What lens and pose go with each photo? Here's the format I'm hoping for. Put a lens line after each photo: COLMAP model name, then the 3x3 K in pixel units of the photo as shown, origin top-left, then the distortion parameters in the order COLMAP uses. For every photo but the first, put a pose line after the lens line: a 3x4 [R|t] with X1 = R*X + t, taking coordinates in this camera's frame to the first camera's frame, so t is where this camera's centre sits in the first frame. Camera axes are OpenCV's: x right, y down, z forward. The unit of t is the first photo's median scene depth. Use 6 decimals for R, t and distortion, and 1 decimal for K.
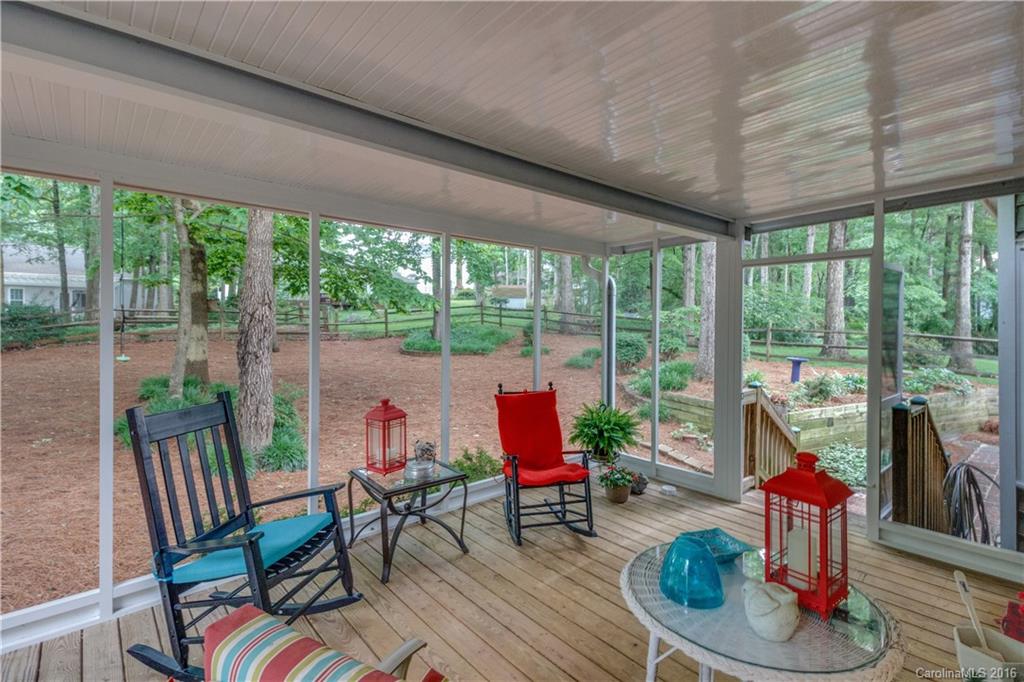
lens RADIAL K [[475.0, 0, 516.8], [0, 475.0, 335.1], [0, 0, 1]] dist [0.053223, -0.031175]
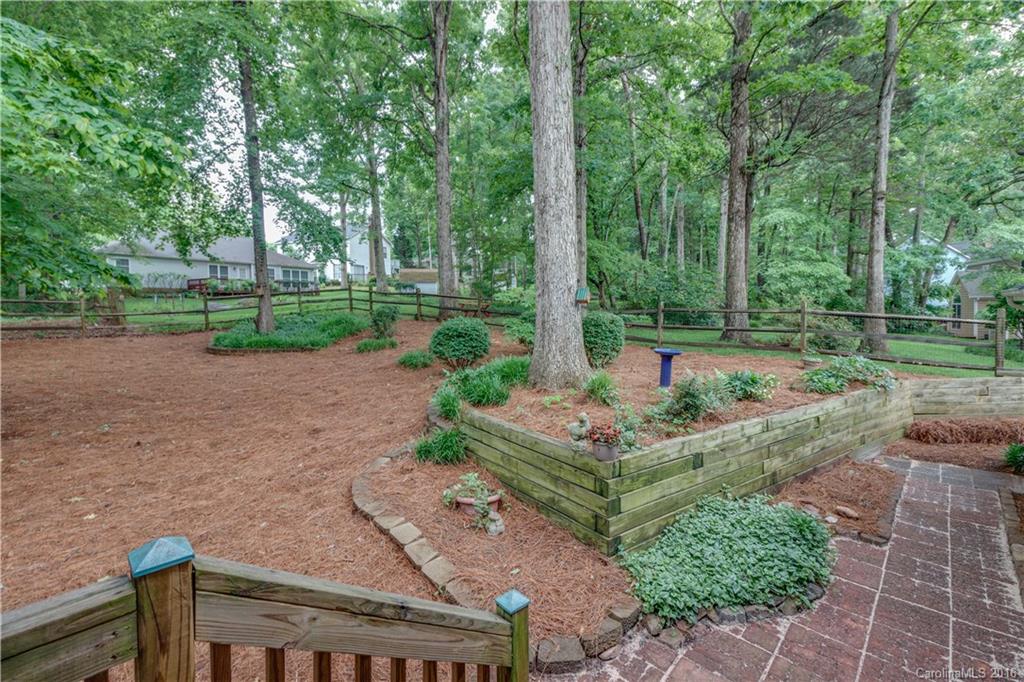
lens RADIAL K [[475.0, 0, 516.8], [0, 475.0, 335.1], [0, 0, 1]] dist [0.053223, -0.031175]
pose [[0.991825, -0.026538, 0.124817, 0.193640], [0.023130, 0.999321, 0.028675, 0.002074], [-0.125493, -0.025554, 0.991765, 0.241938]]
